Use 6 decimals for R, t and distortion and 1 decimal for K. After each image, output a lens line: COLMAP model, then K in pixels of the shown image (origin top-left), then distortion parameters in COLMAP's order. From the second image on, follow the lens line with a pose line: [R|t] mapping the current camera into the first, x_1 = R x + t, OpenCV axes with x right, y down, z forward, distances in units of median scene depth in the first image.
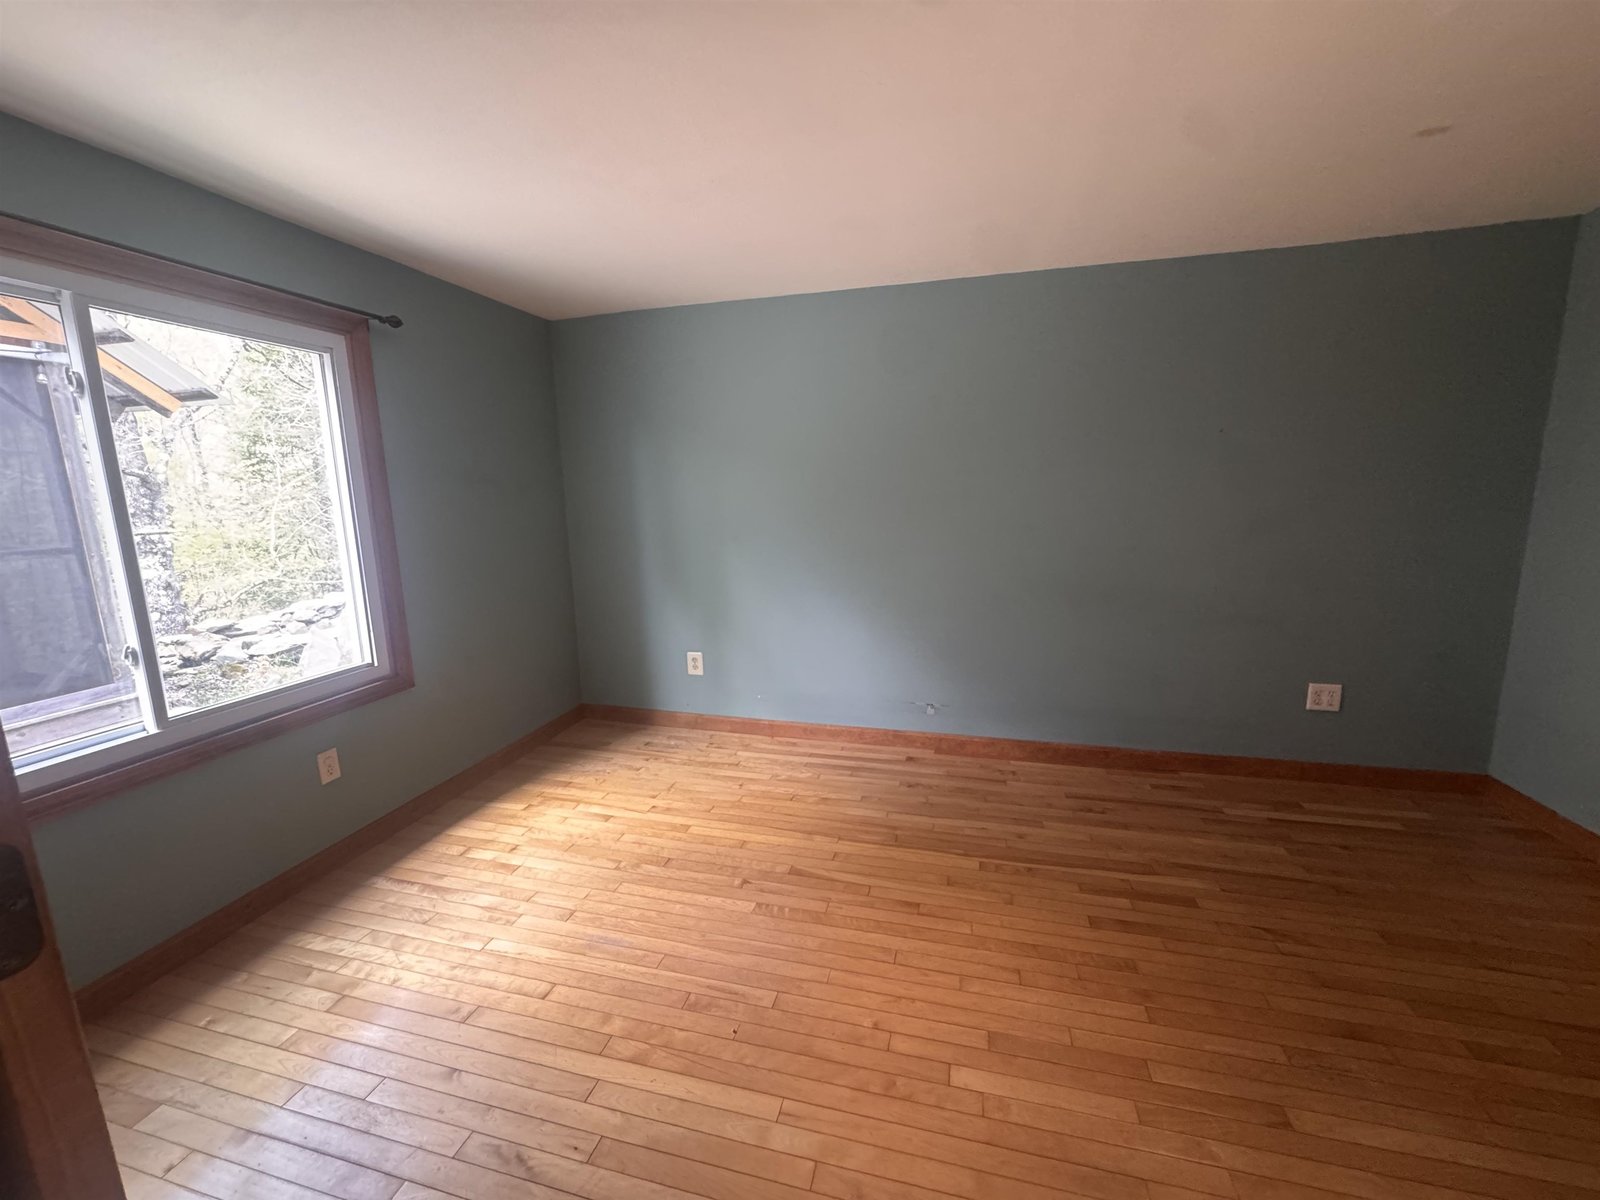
lens RADIAL K [[642.0, 0, 798.6], [0, 642.0, 596.9], [0, 0, 1]] dist [-0.002833, 0.000326]
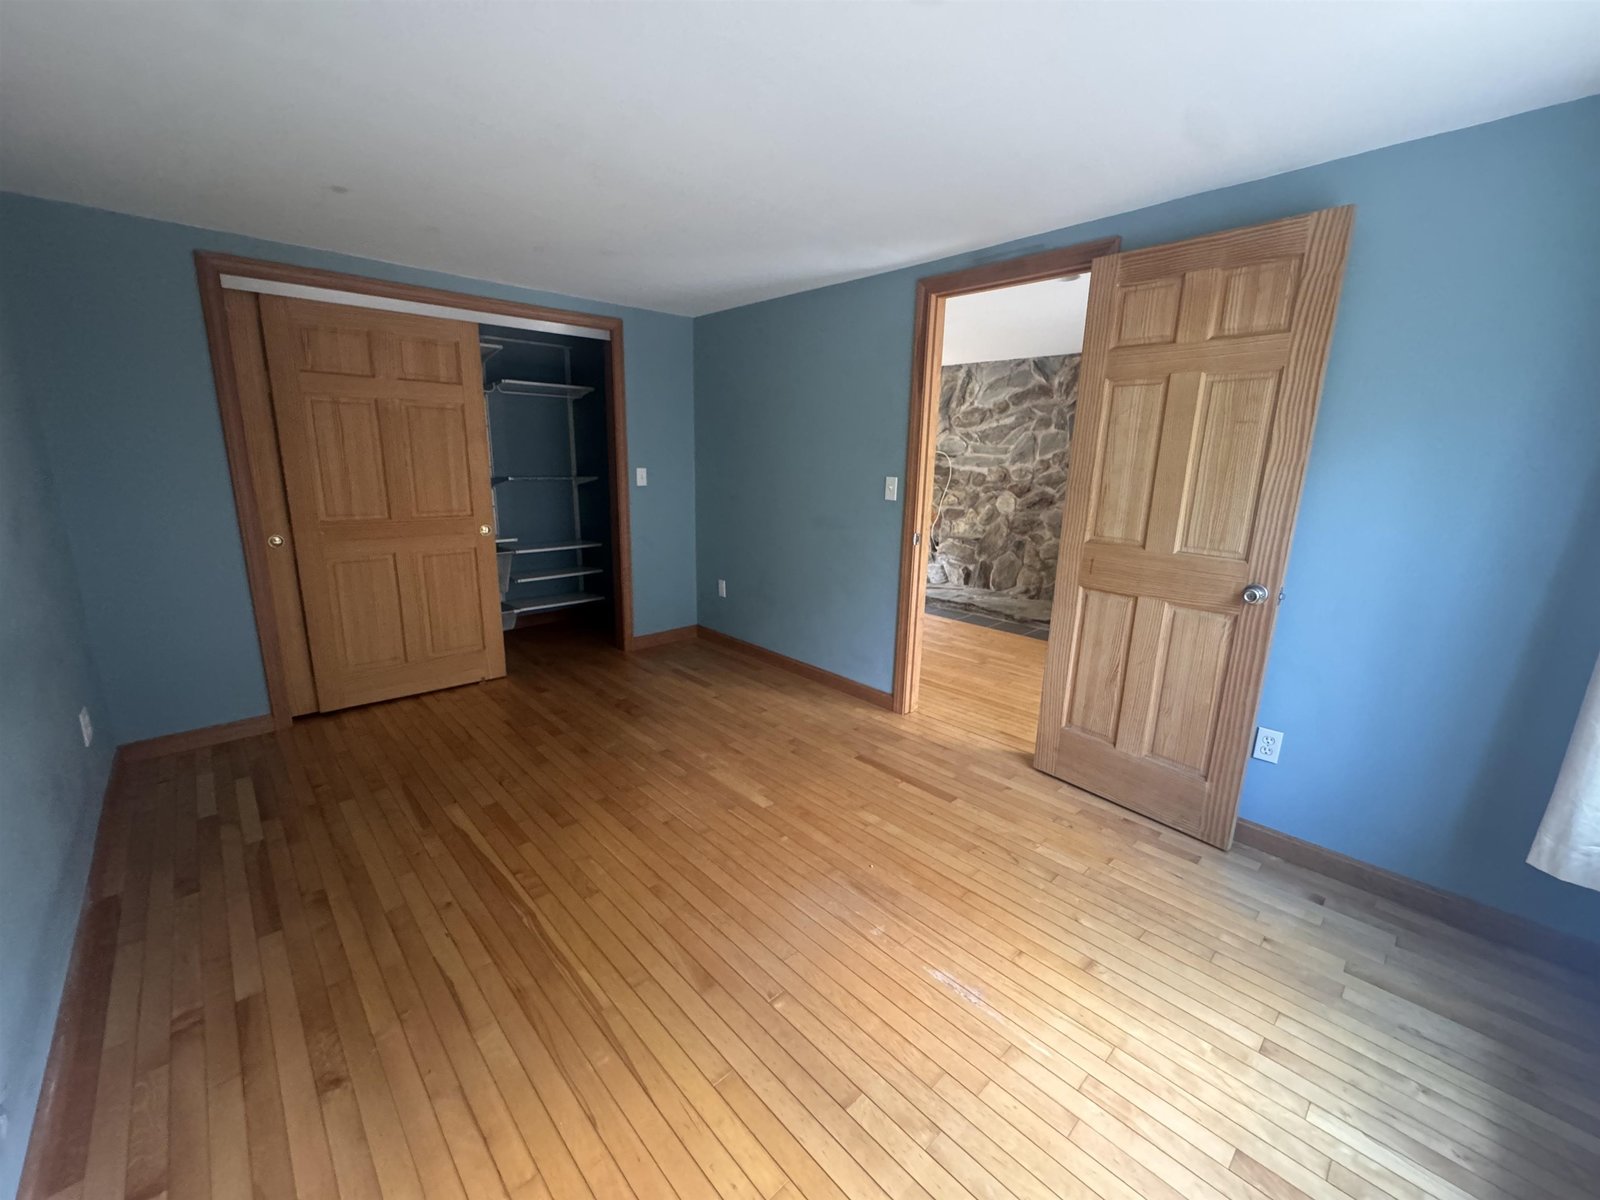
lens RADIAL K [[642.0, 0, 798.6], [0, 642.0, 596.9], [0, 0, 1]] dist [-0.002833, 0.000326]
pose [[-0.847751, -0.110560, 0.518743, -0.433598], [0.091262, 0.933040, 0.348004, -0.244893], [-0.522484, 0.342362, -0.780896, 1.378803]]
